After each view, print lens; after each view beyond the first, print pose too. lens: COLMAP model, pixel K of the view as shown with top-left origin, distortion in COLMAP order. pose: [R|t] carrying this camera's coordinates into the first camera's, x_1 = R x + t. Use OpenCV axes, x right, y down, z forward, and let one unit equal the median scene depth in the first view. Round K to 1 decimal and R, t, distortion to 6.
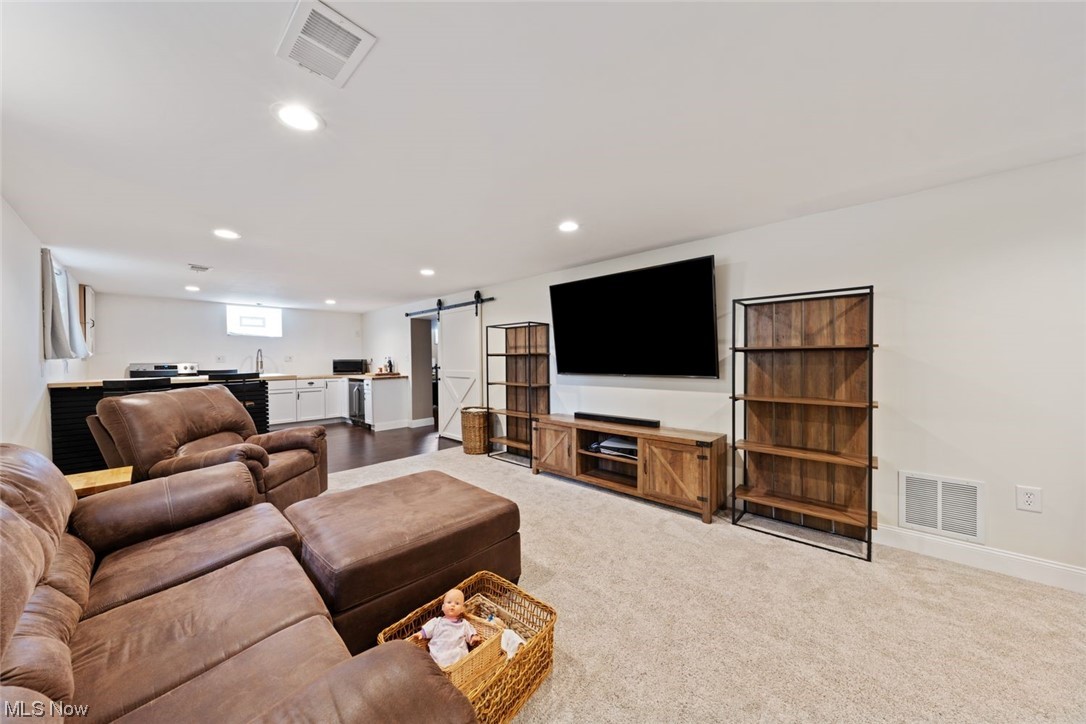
lens RADIAL K [[366.9, 0, 540.3], [0, 366.9, 365.6], [0, 0, 1]] dist [-0.001607, -0.000258]
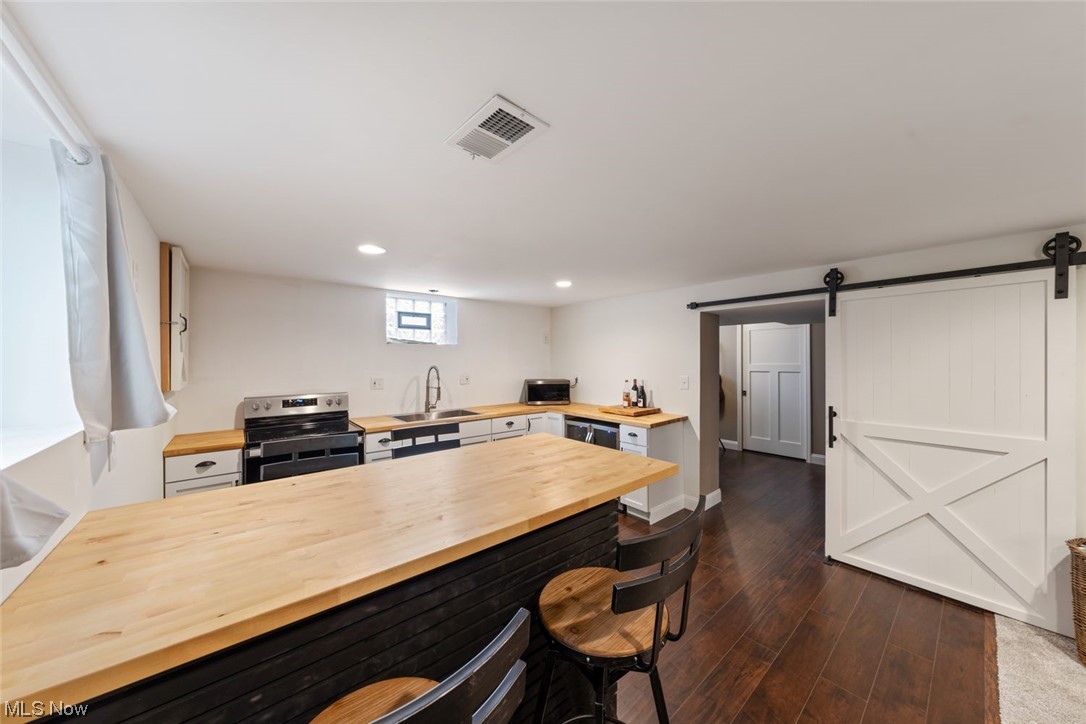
lens RADIAL K [[366.9, 0, 544.9], [0, 366.9, 360.3], [0, 0, 1]] dist [-0.001607, -0.000258]
pose [[0.992892, 0.004006, -0.118949, -0.509464], [-0.005797, 0.999875, -0.014719, -0.046642], [0.118875, 0.015304, 0.992791, 0.424425]]
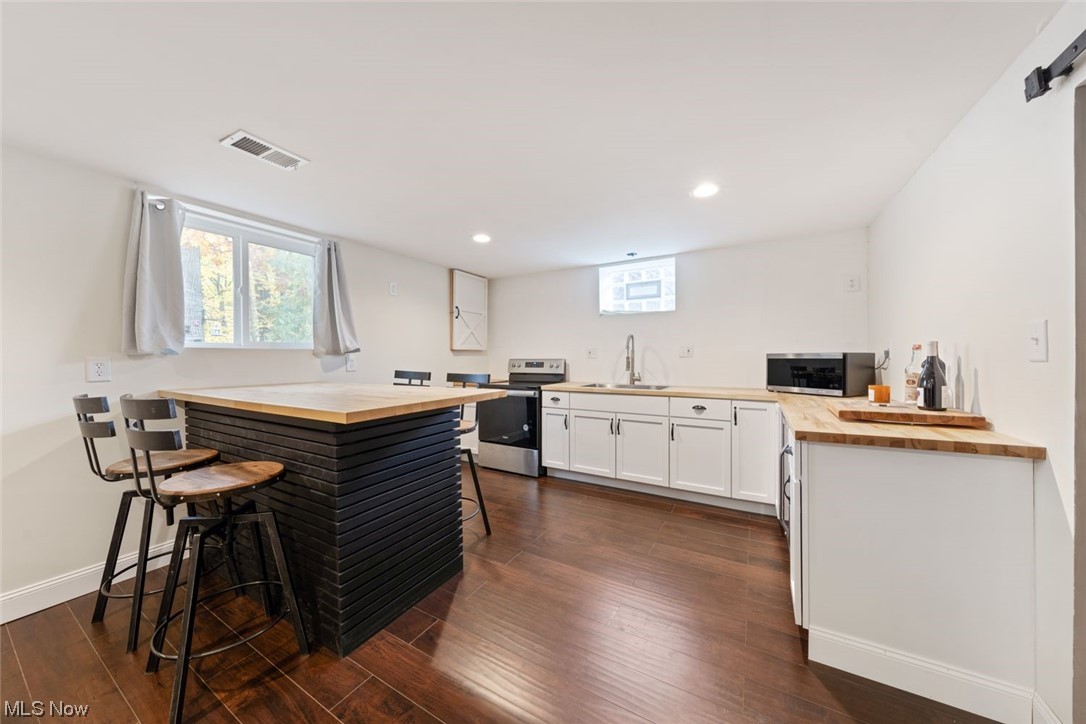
lens RADIAL K [[366.9, 0, 541.1], [0, 366.9, 357.9], [0, 0, 1]] dist [-0.001607, -0.000258]
pose [[0.225717, 0.009439, -0.974147, -0.248436], [-0.013126, 0.999892, 0.006647, -0.012290], [0.974105, 0.011286, 0.225816, 0.732015]]
